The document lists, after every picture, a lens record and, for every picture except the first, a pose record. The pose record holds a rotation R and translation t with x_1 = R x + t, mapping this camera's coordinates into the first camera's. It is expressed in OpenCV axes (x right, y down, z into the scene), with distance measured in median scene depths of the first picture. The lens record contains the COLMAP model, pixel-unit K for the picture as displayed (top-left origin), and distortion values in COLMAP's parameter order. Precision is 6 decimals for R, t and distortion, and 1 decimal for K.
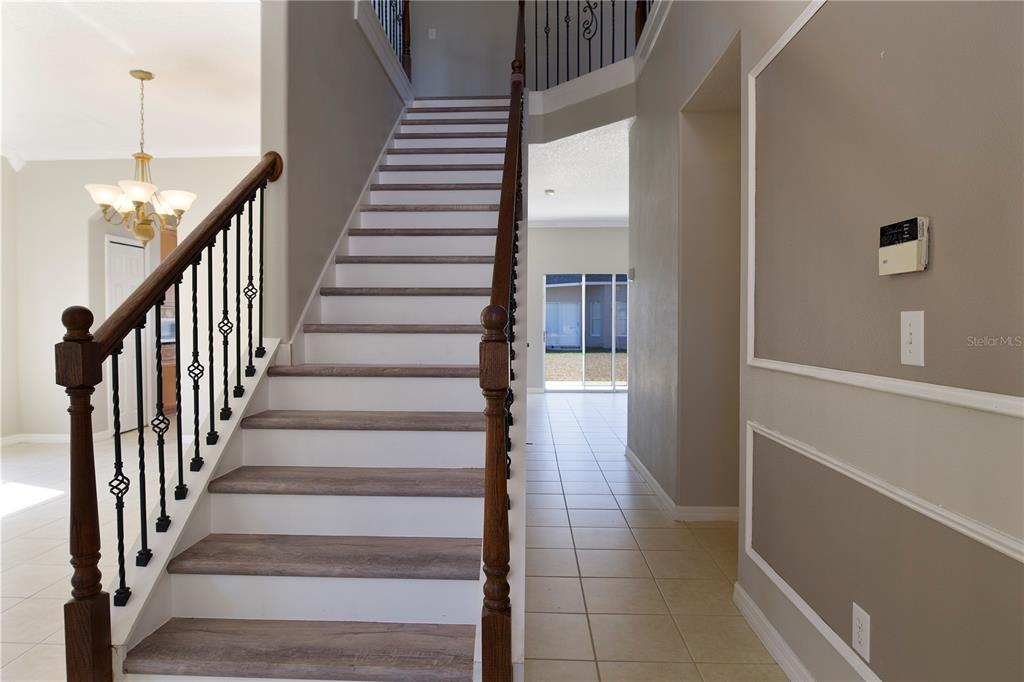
lens RADIAL K [[603.4, 0, 511.5], [0, 603.4, 323.4], [0, 0, 1]] dist [-0.024830, -0.000381]
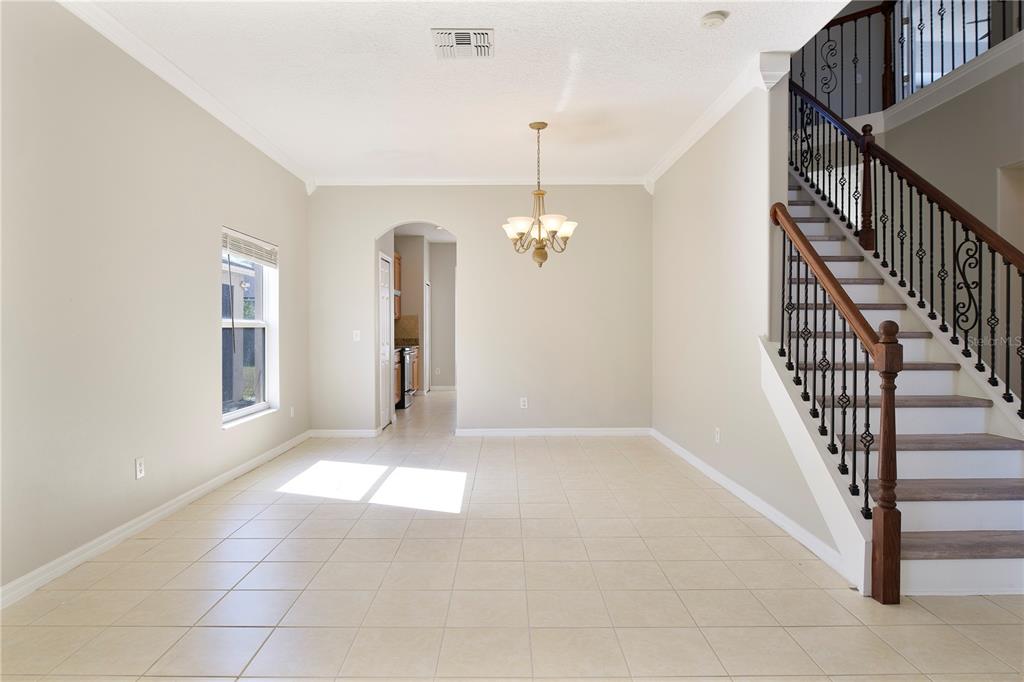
lens RADIAL K [[603.4, 0, 511.5], [0, 603.4, 323.4], [0, 0, 1]] dist [-0.024830, -0.000381]
pose [[0.999383, -0.000122, 0.035135, -0.718354], [0.000472, 0.999950, -0.009959, -0.003750], [-0.035132, 0.009969, 0.999333, -0.215580]]
